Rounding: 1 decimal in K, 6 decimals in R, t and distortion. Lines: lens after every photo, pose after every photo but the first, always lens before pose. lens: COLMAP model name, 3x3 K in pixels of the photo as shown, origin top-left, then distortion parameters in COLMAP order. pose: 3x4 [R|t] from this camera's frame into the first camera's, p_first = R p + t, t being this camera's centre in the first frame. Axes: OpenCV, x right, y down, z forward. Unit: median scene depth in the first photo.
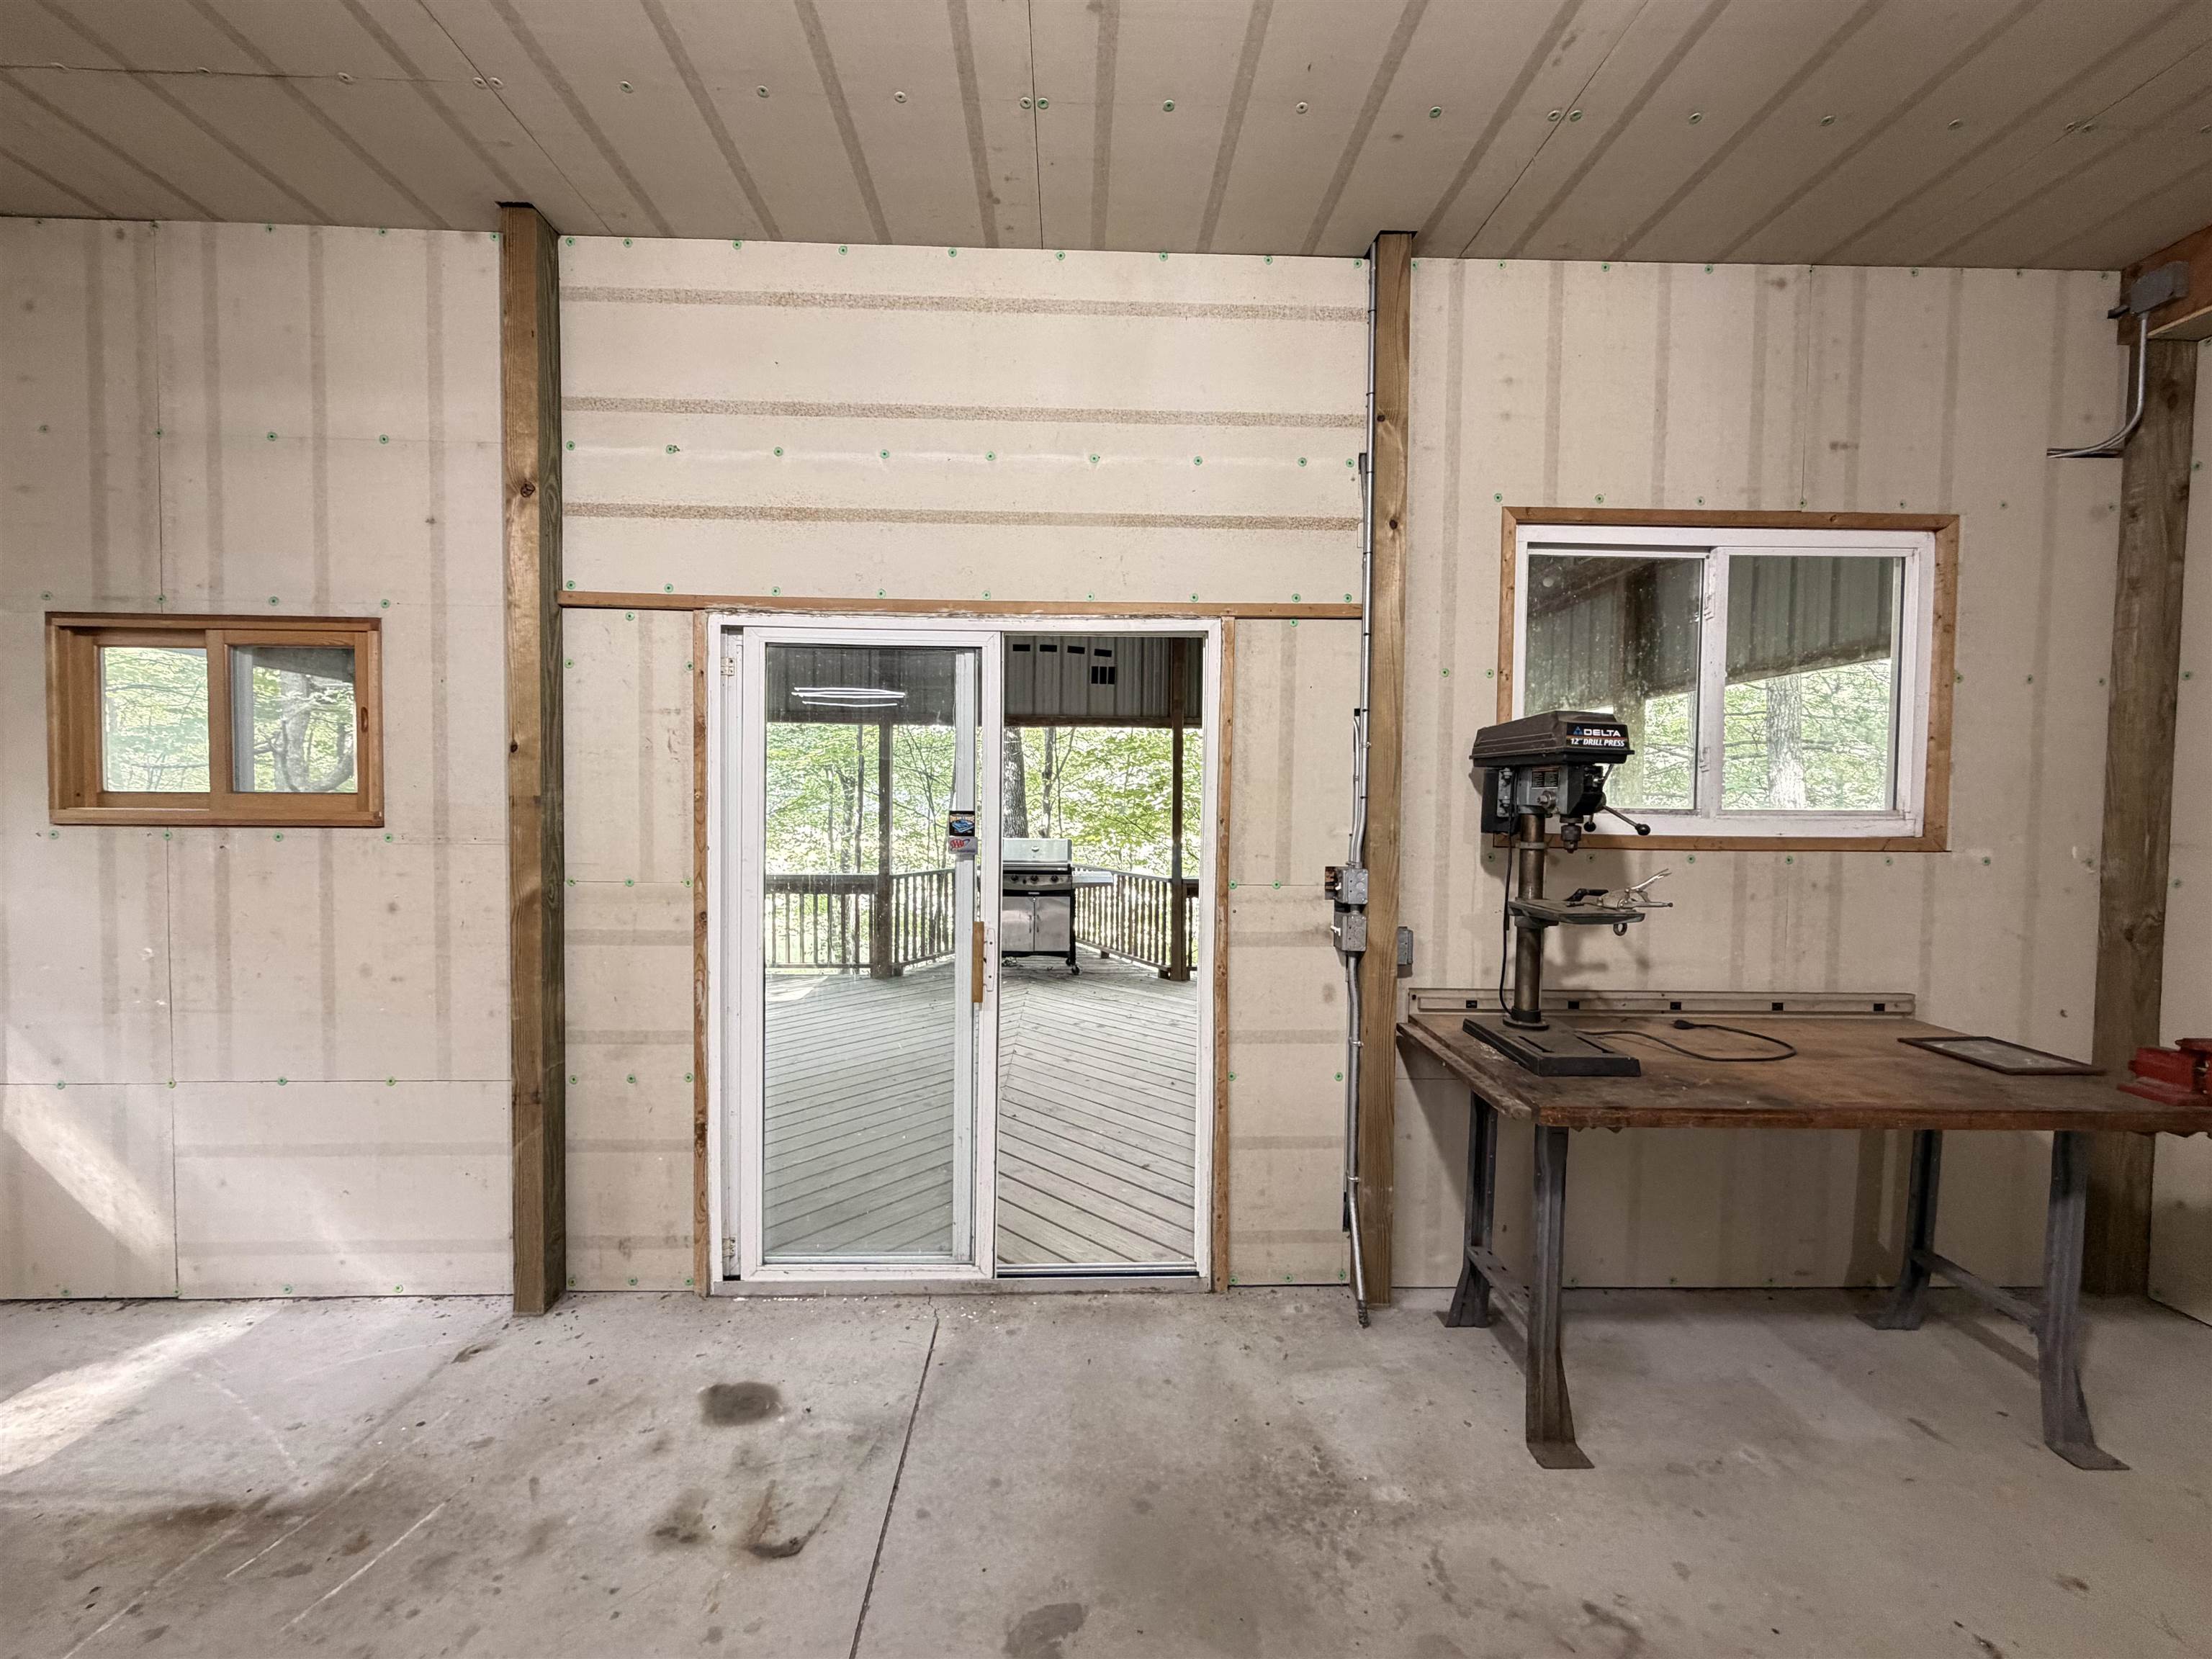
lens RADIAL K [[884.9, 0, 1103.7], [0, 884.9, 831.1], [0, 0, 1]] dist [-0.001270, 0.000103]
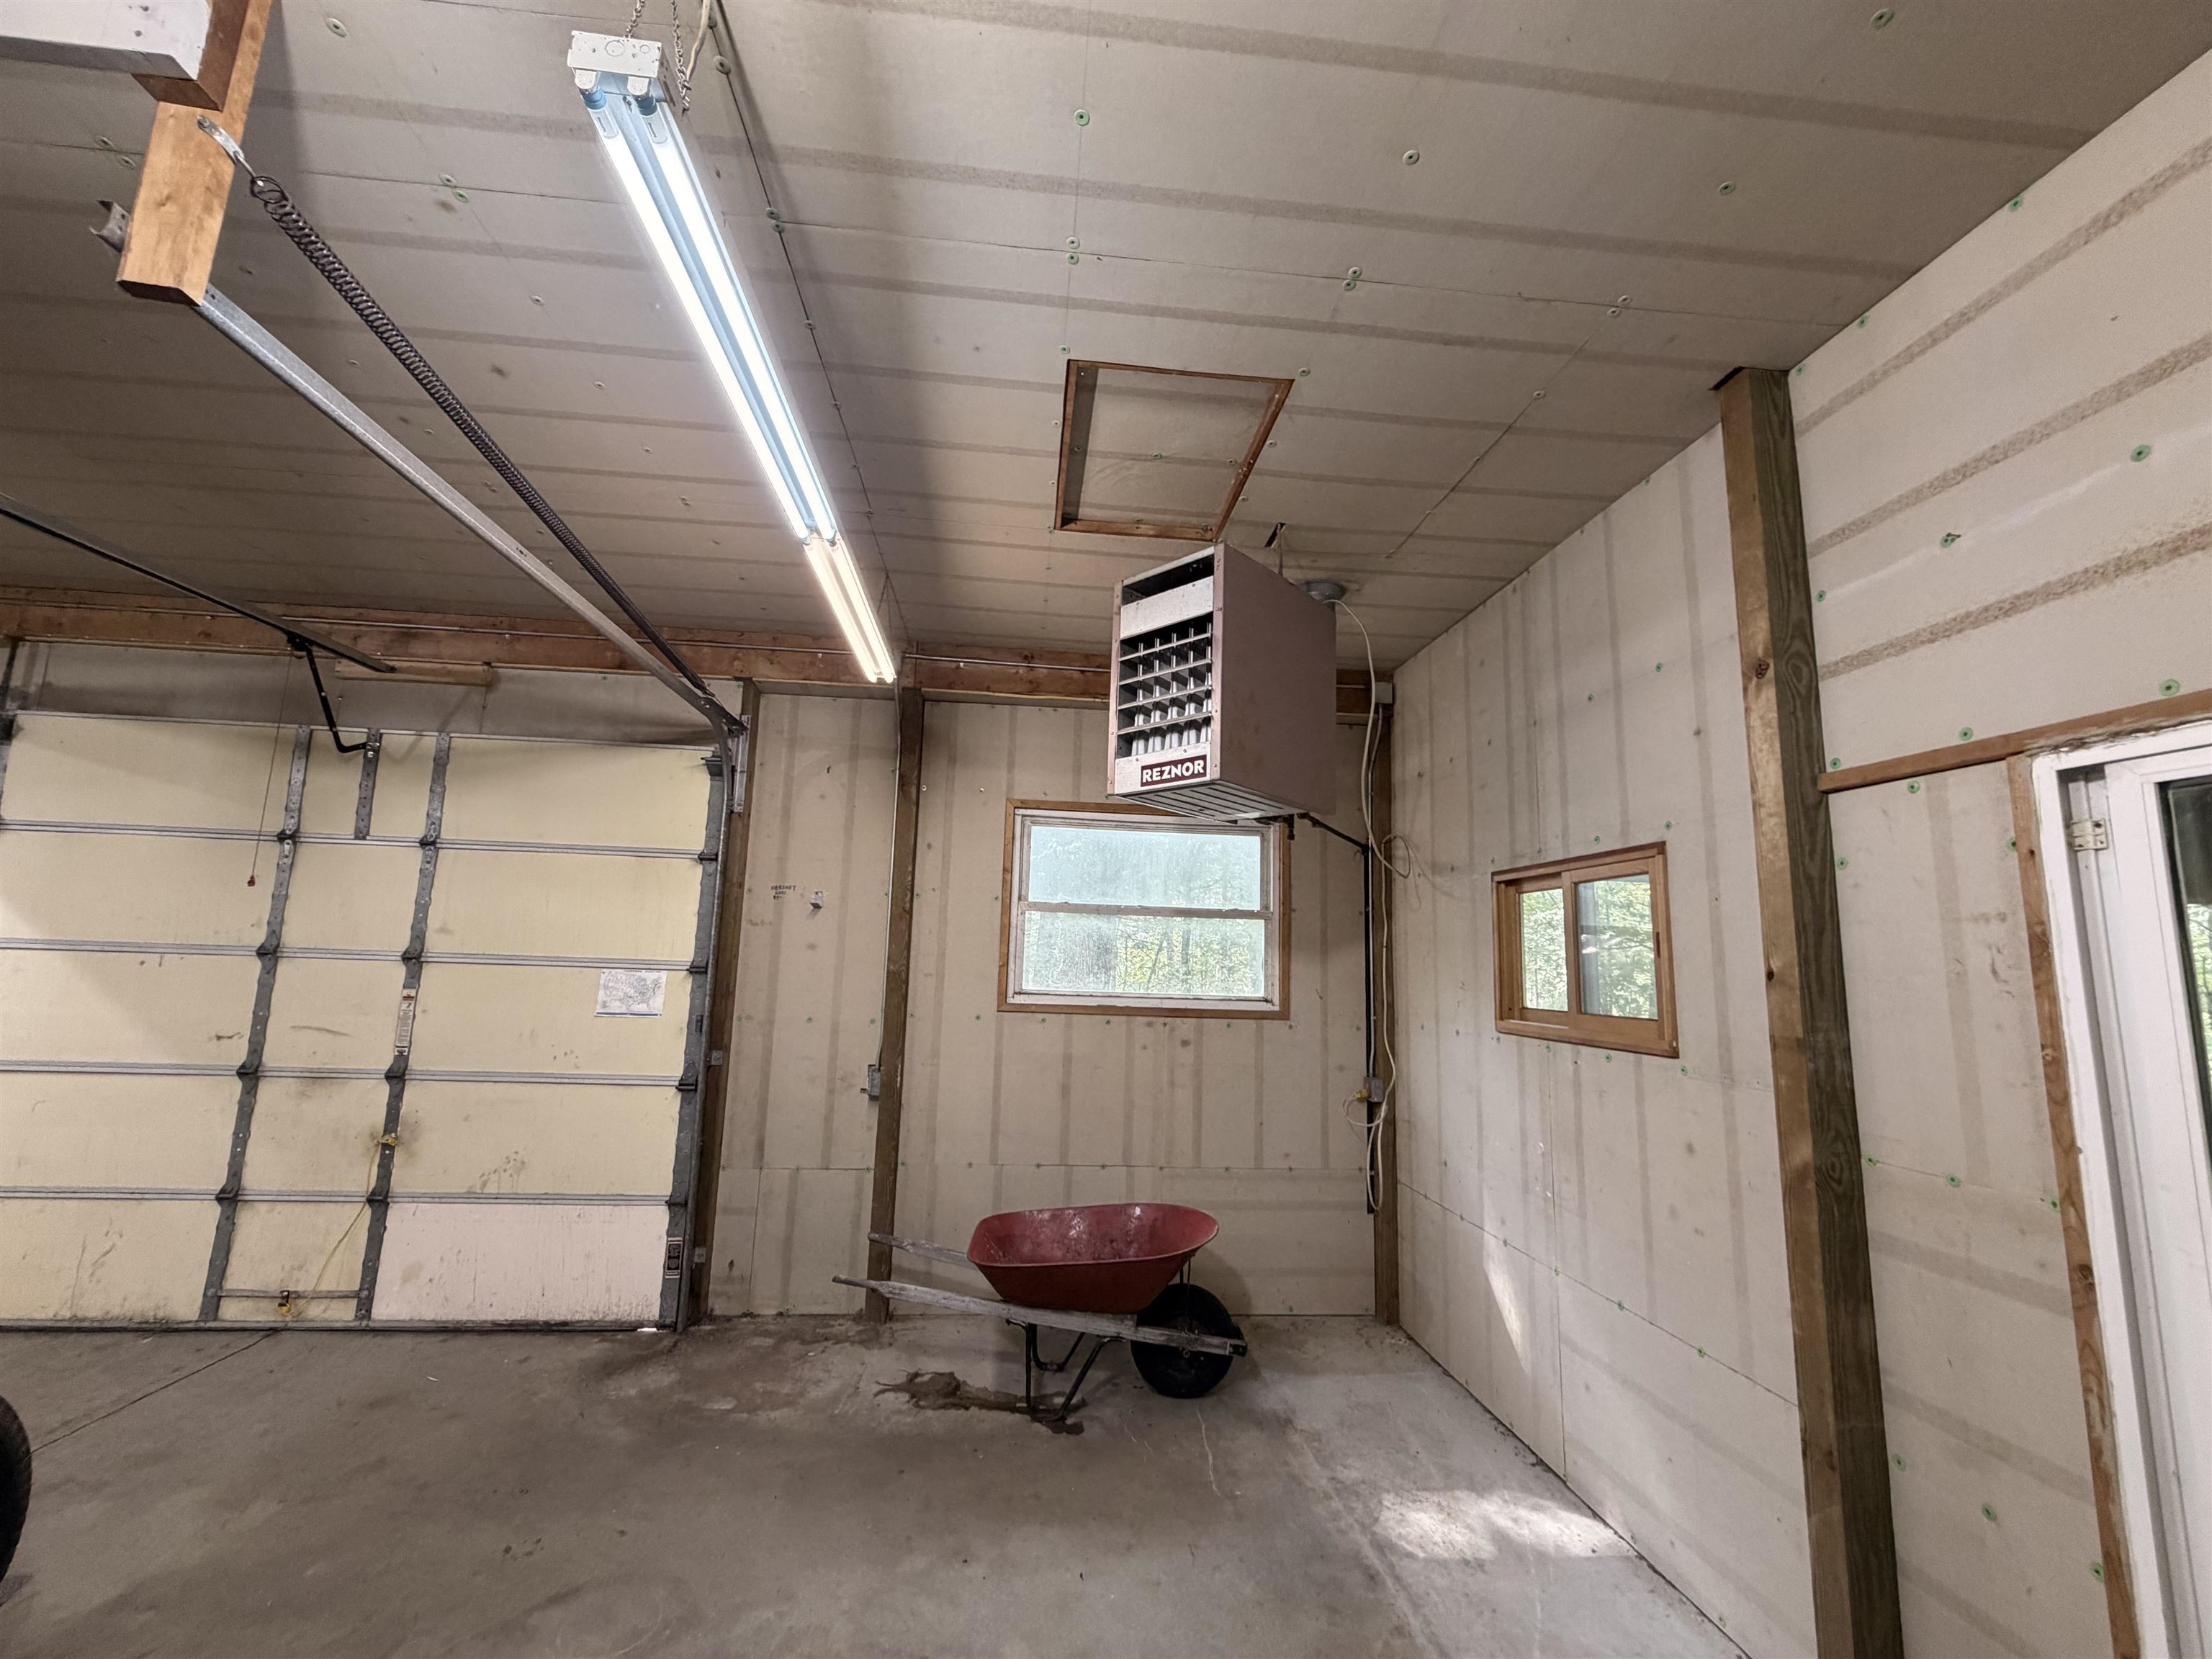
lens RADIAL K [[884.9, 0, 1103.3], [0, 884.9, 827.8], [0, 0, 1]] dist [-0.001270, 0.000103]
pose [[0.051278, -0.157519, -0.986184, 0.127091], [-0.065439, 0.984831, -0.160705, -0.054937], [0.996538, 0.072776, 0.040192, 0.330886]]
